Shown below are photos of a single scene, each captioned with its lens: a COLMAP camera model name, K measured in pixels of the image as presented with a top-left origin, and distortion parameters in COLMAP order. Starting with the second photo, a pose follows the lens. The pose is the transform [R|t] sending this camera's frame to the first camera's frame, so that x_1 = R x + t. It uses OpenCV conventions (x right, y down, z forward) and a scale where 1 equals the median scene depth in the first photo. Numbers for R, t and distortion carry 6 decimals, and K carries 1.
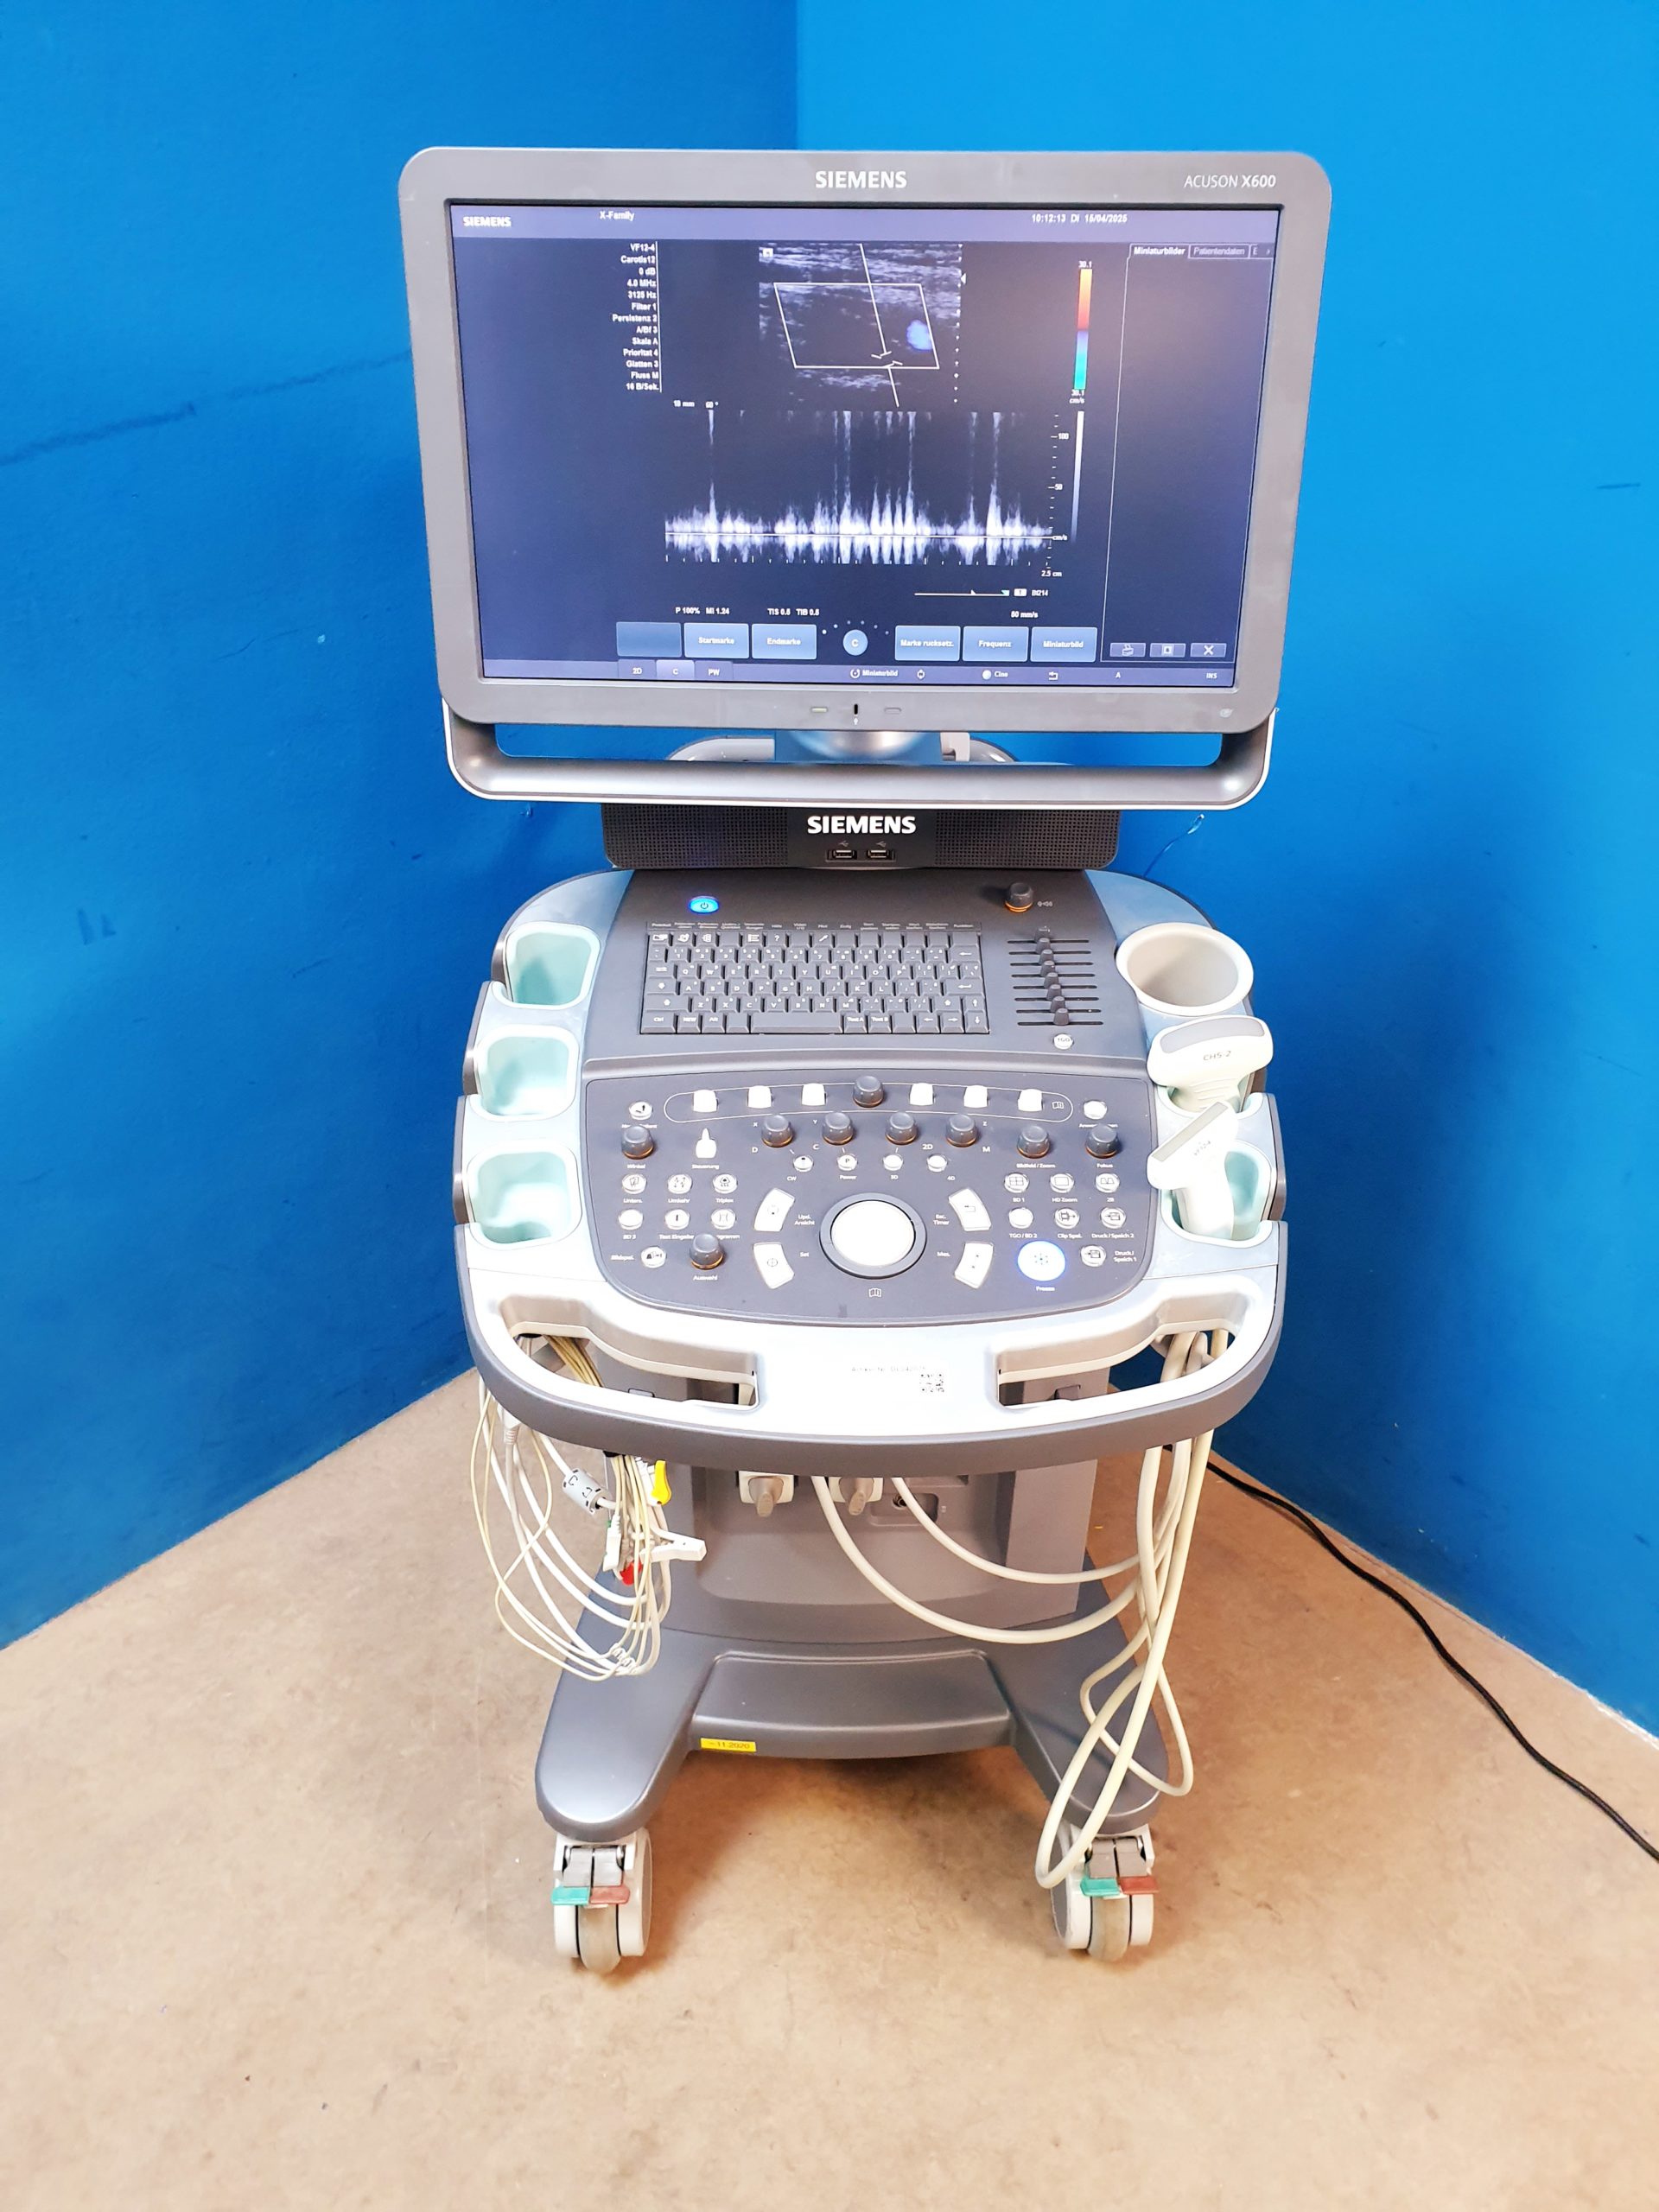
lens RADIAL K [[1772.8, 0, 826.3], [0, 1772.8, 1113.1], [0, 0, 1]] dist [0.008136, 0.006776]
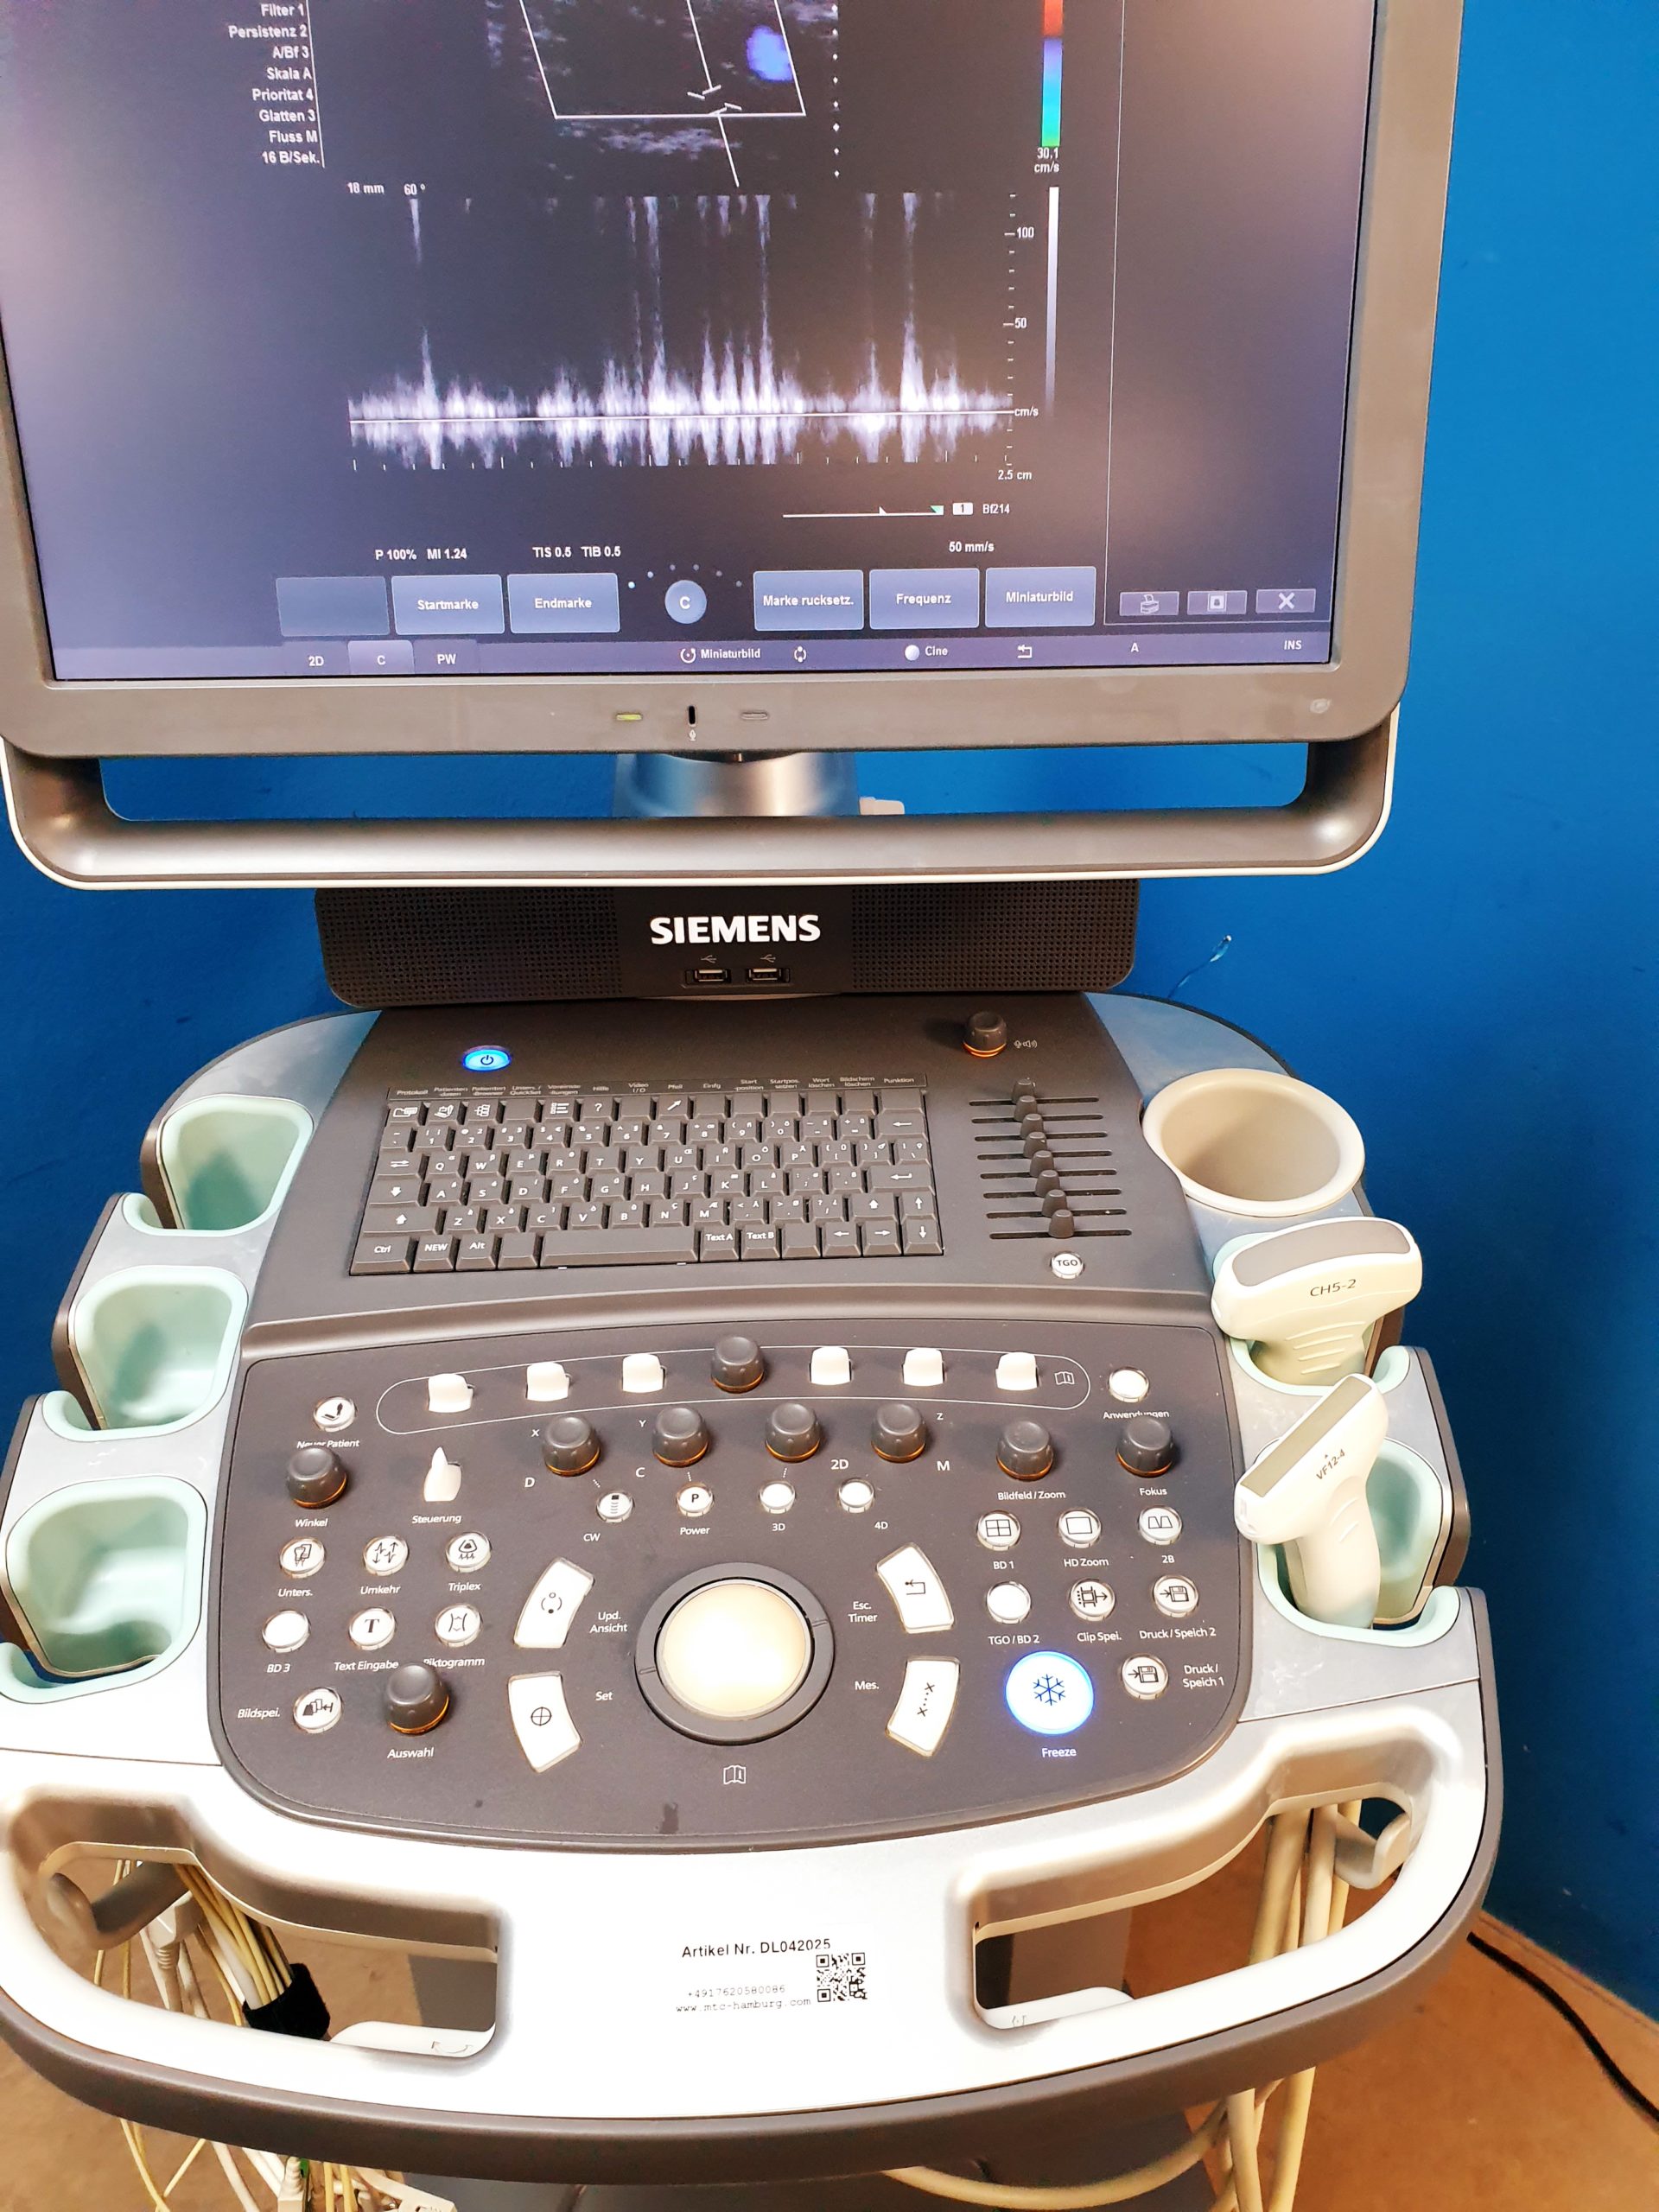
lens RADIAL K [[1772.8, 0, 836.7], [0, 1772.8, 1099.9], [0, 0, 1]] dist [0.008136, 0.006776]
pose [[0.999443, -0.027443, 0.018987, 0.050242], [0.029290, 0.994038, -0.105024, -0.038697], [-0.015991, 0.105522, 0.994288, 0.431201]]
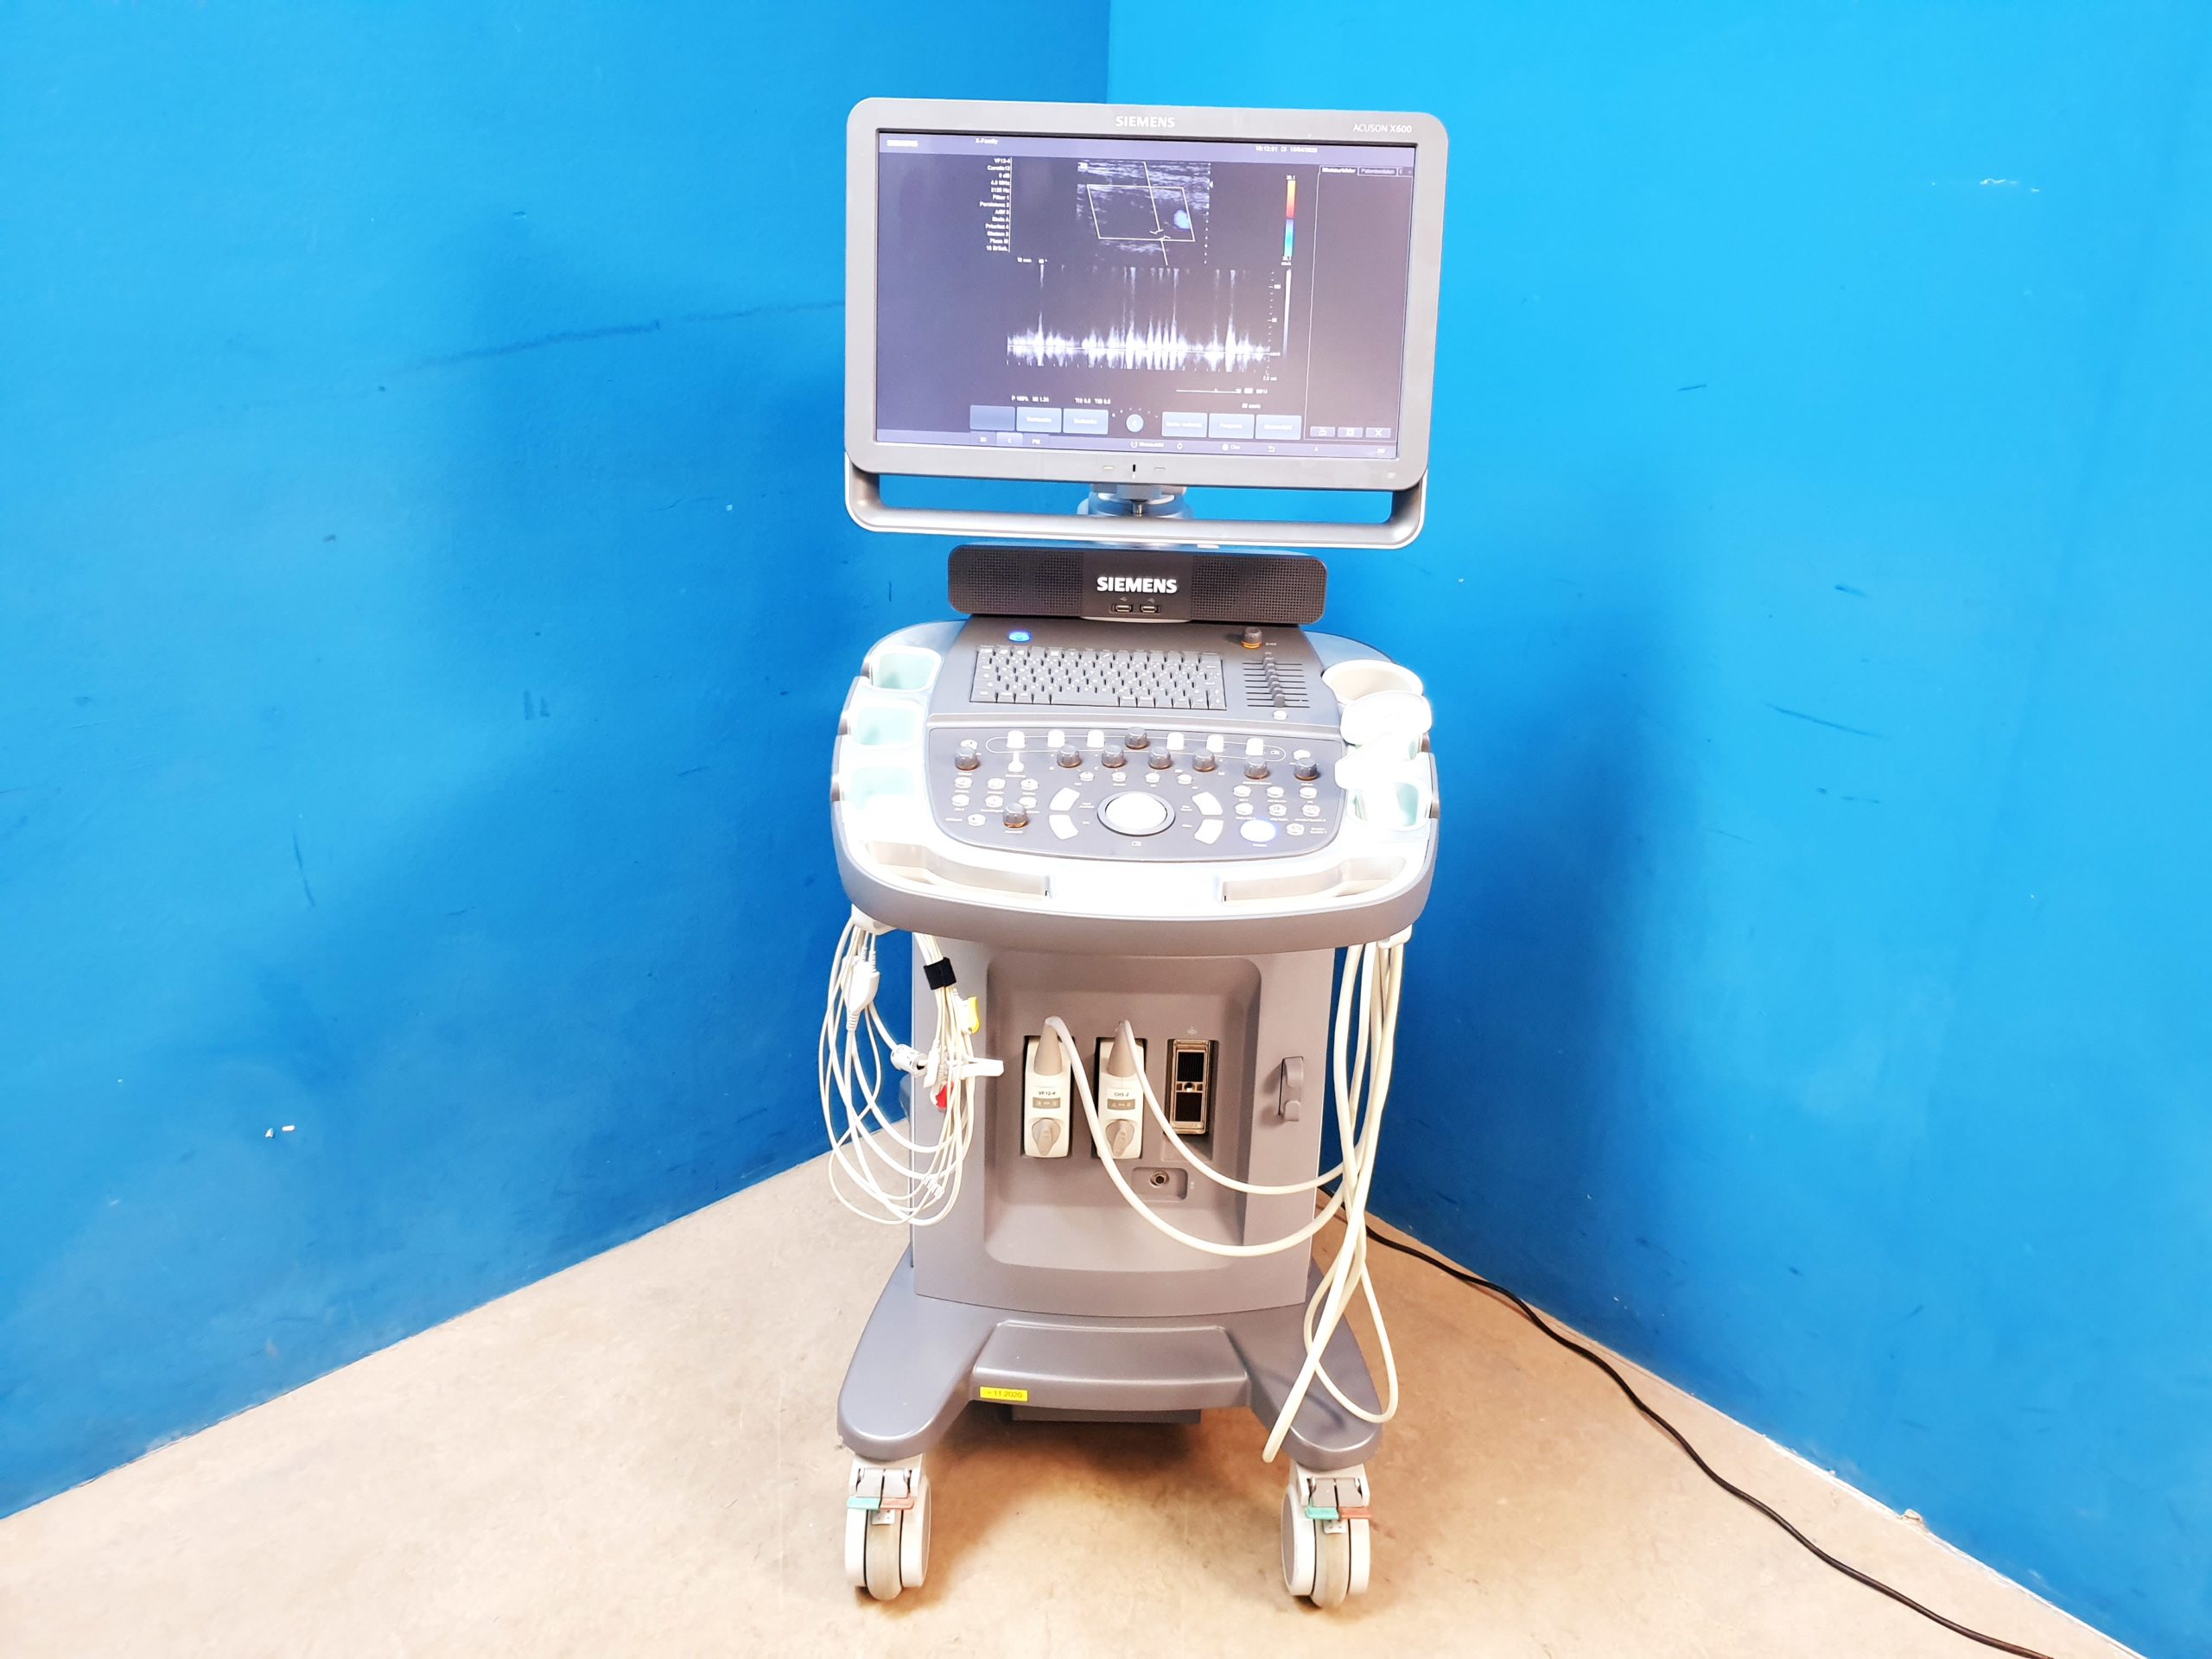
lens RADIAL K [[1772.8, 0, 1094.1], [0, 1772.8, 809.9], [0, 0, 1]] dist [0.008136, 0.006776]
pose [[0.999486, 0.029578, -0.012391, 0.010429], [-0.031674, 0.970969, -0.237101, 0.381416], [0.005018, 0.237372, 0.971406, -0.324949]]
